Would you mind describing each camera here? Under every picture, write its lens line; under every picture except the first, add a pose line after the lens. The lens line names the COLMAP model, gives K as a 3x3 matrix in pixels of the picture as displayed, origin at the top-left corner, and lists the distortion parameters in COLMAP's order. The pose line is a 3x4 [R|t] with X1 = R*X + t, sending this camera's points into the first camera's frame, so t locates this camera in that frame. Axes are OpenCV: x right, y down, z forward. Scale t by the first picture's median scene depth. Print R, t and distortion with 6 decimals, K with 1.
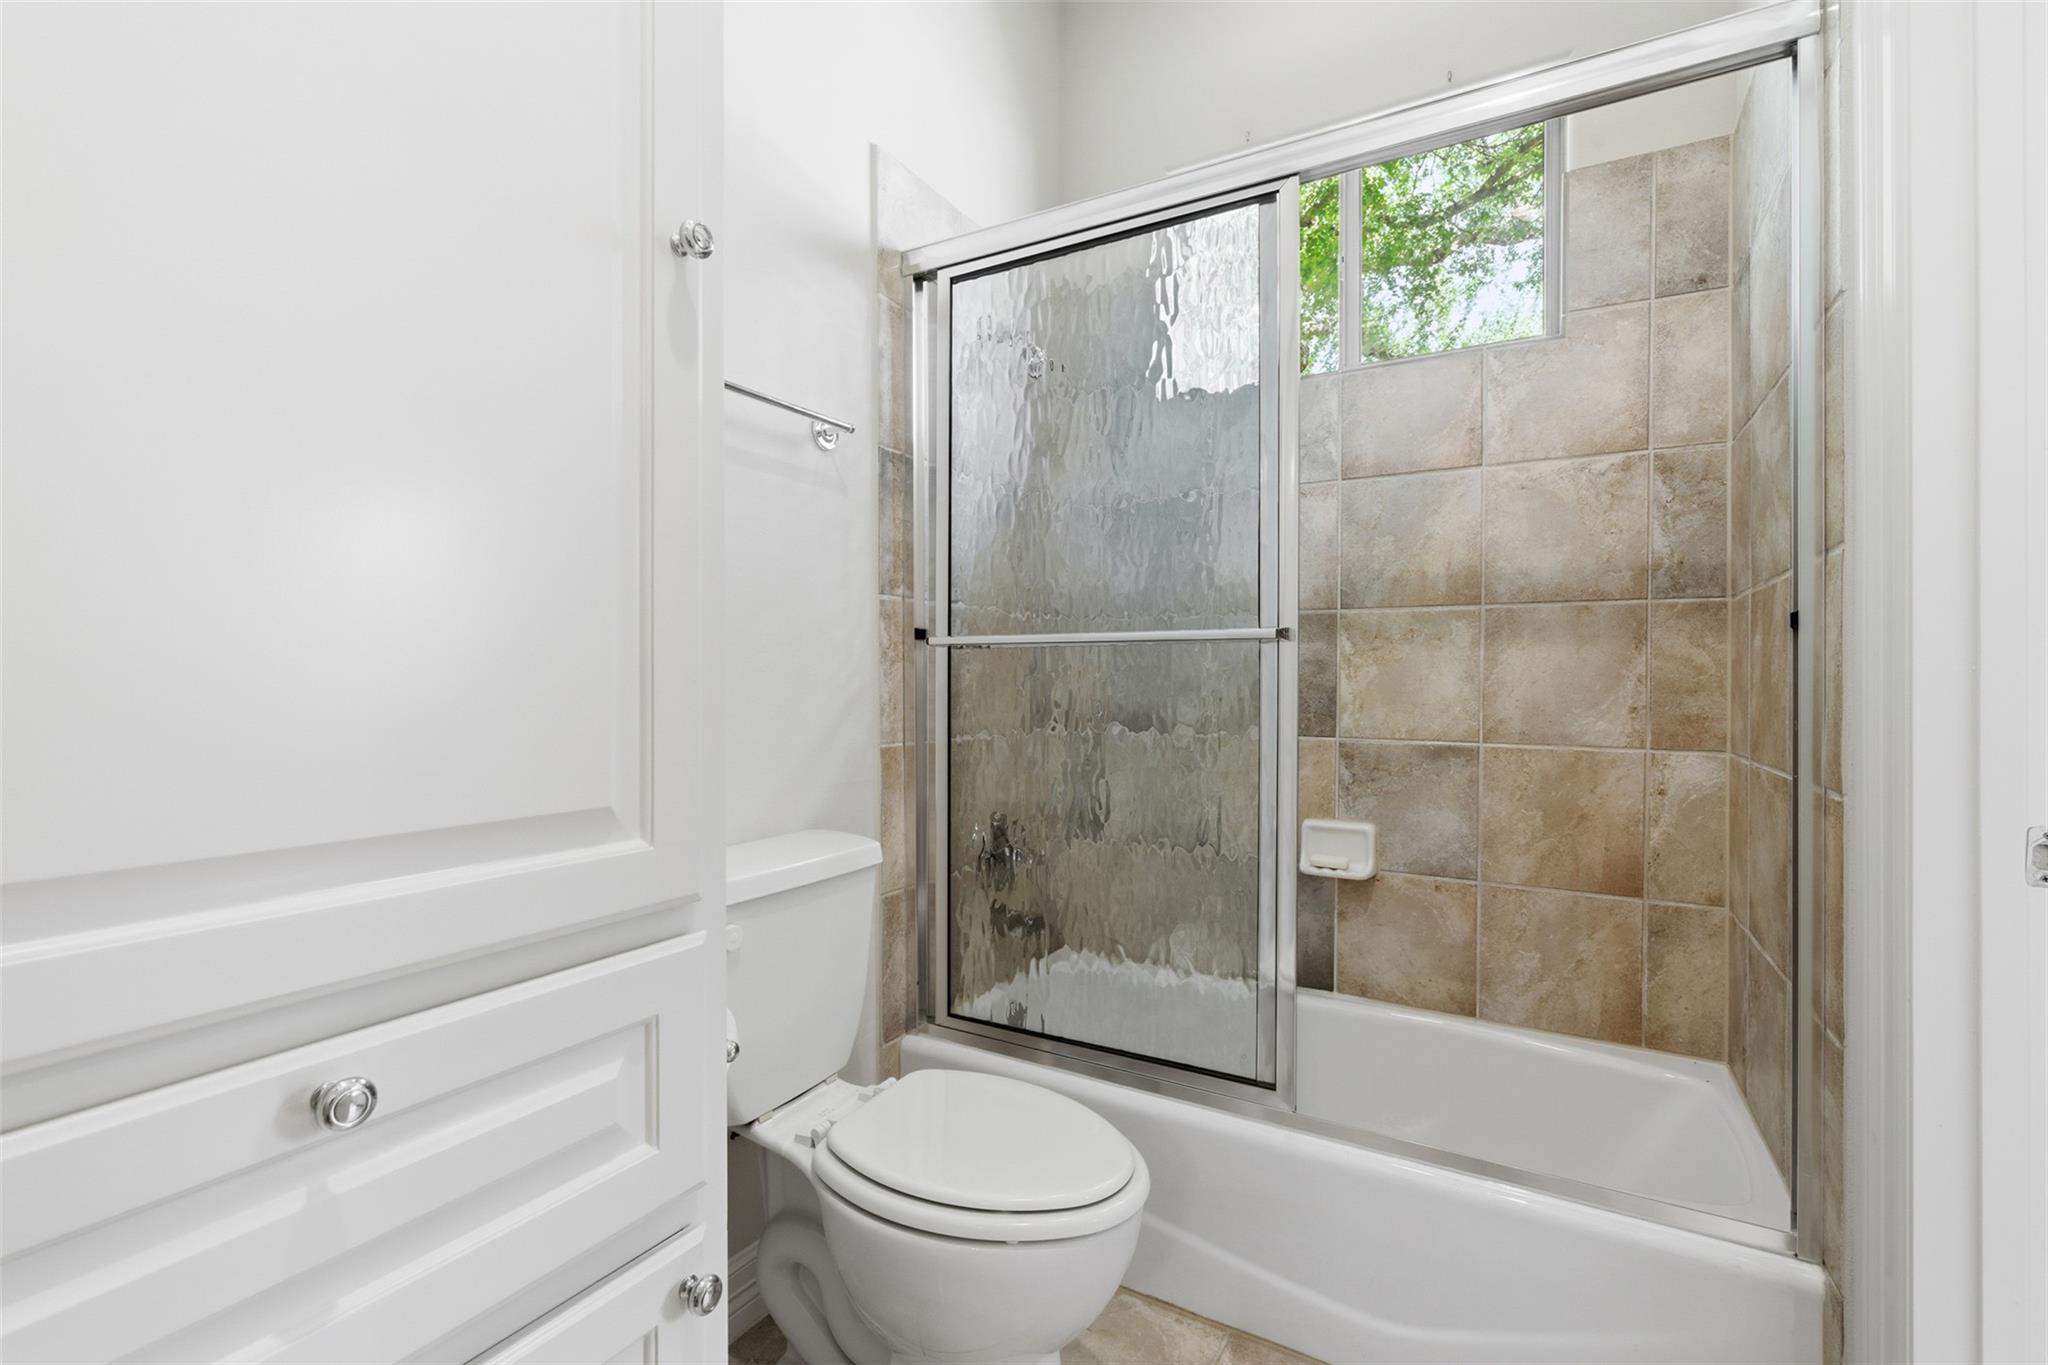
lens RADIAL K [[917.6, 0, 1022.0], [0, 917.6, 686.4], [0, 0, 1]] dist [-0.011747, 0.001266]
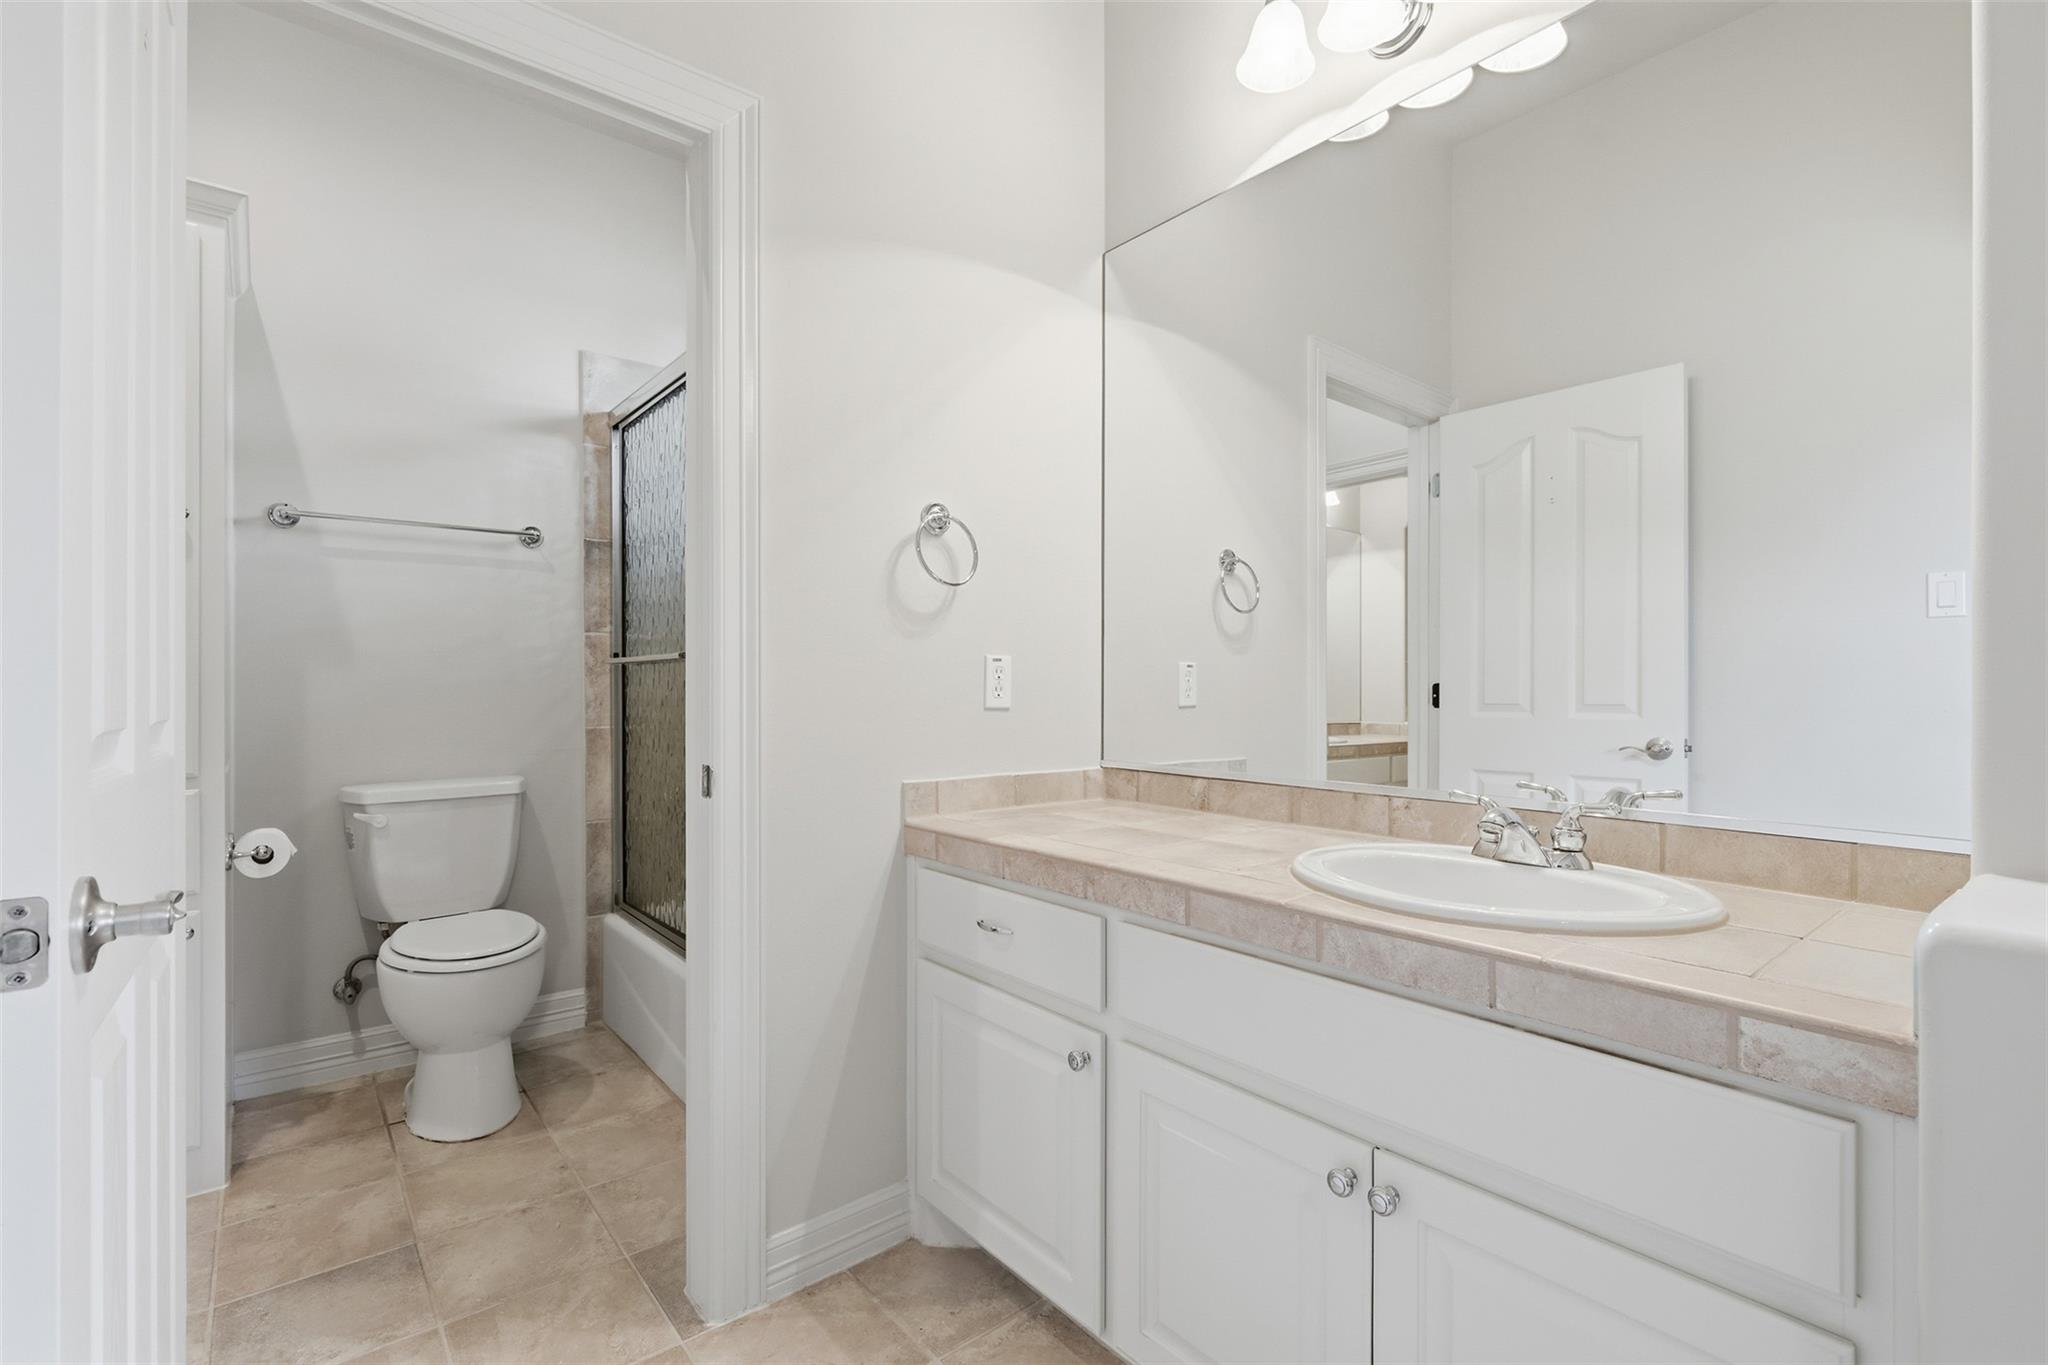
lens RADIAL K [[917.6, 0, 1017.8], [0, 917.6, 683.8], [0, 0, 1]] dist [-0.011747, 0.001266]
pose [[0.938957, -0.007468, -0.343953, 1.069555], [0.004901, 0.999953, -0.008331, 0.005761], [0.343999, 0.006137, 0.938950, -0.226614]]
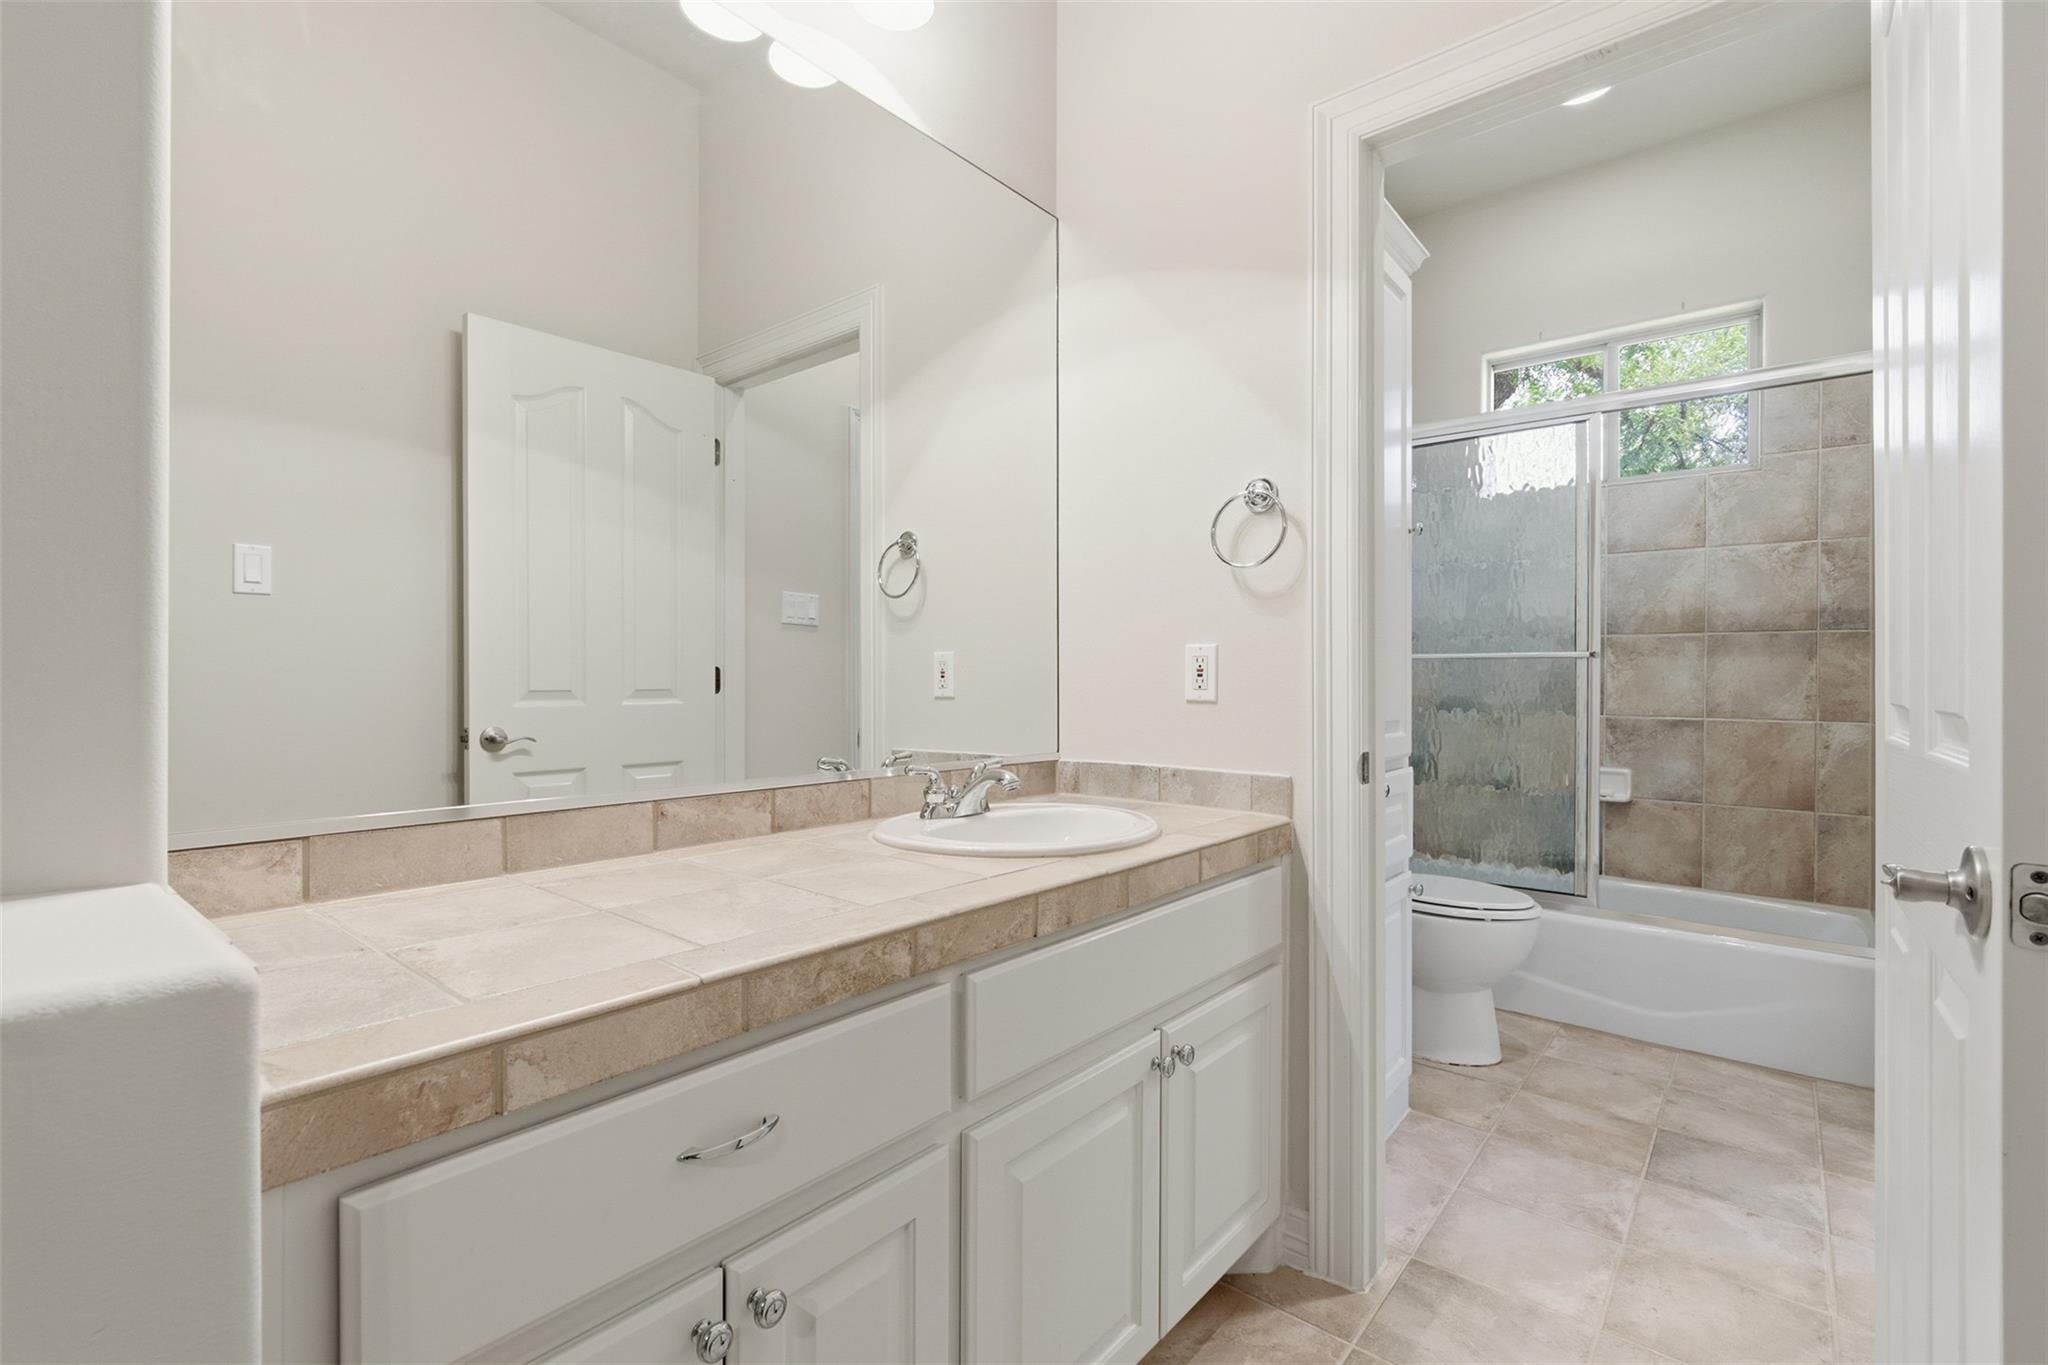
lens RADIAL K [[917.6, 0, 1018.6], [0, 917.6, 679.8], [0, 0, 1]] dist [-0.011747, 0.001266]
pose [[0.985498, 0.000922, -0.169687, -0.446430], [-0.001745, 0.999987, -0.004702, 0.004575], [0.169681, 0.004930, 0.985487, -0.844171]]
